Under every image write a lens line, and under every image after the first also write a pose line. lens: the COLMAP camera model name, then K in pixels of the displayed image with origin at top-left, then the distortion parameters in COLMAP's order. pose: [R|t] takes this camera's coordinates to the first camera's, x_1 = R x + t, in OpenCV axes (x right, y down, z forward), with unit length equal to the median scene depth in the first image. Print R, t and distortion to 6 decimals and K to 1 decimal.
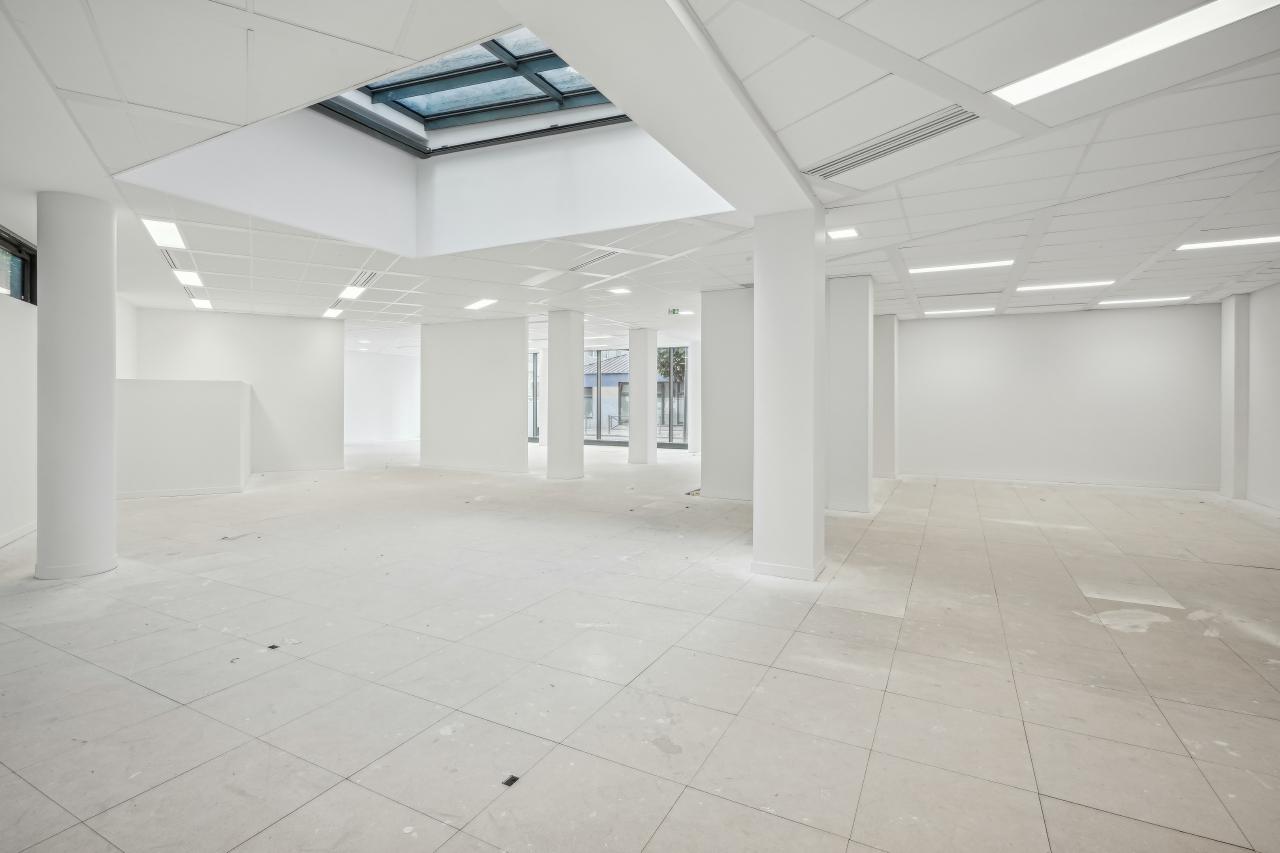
lens RADIAL K [[591.7, 0, 640.4], [0, 591.7, 417.7], [0, 0, 1]] dist [-0.000023, -0.000054]
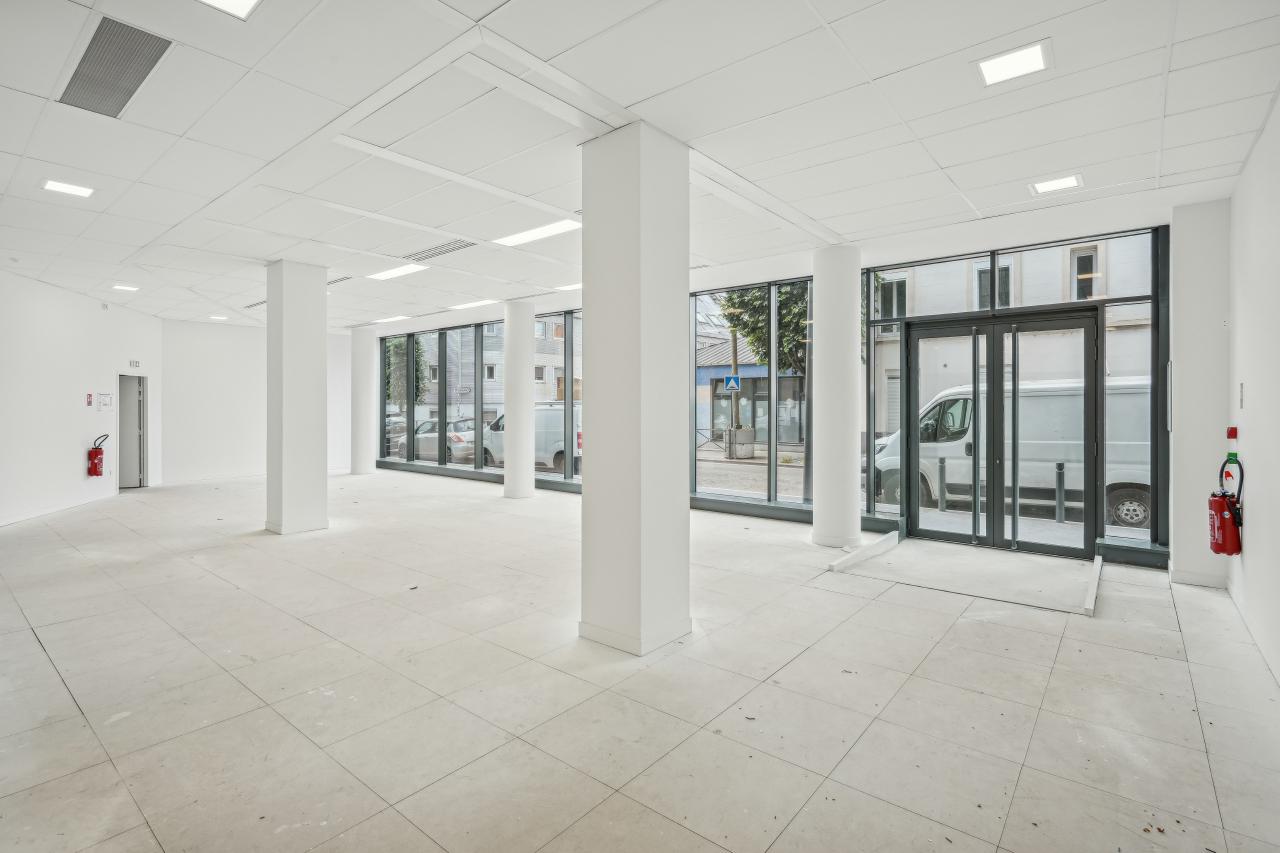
lens RADIAL K [[591.7, 0, 642.6], [0, 591.7, 418.4], [0, 0, 1]] dist [-0.000023, -0.000054]
pose [[0.979846, 0.004653, -0.199698, 0.026762], [-0.005829, 0.999969, -0.005301, -0.009695], [0.199667, 0.006358, 0.979843, 0.333448]]
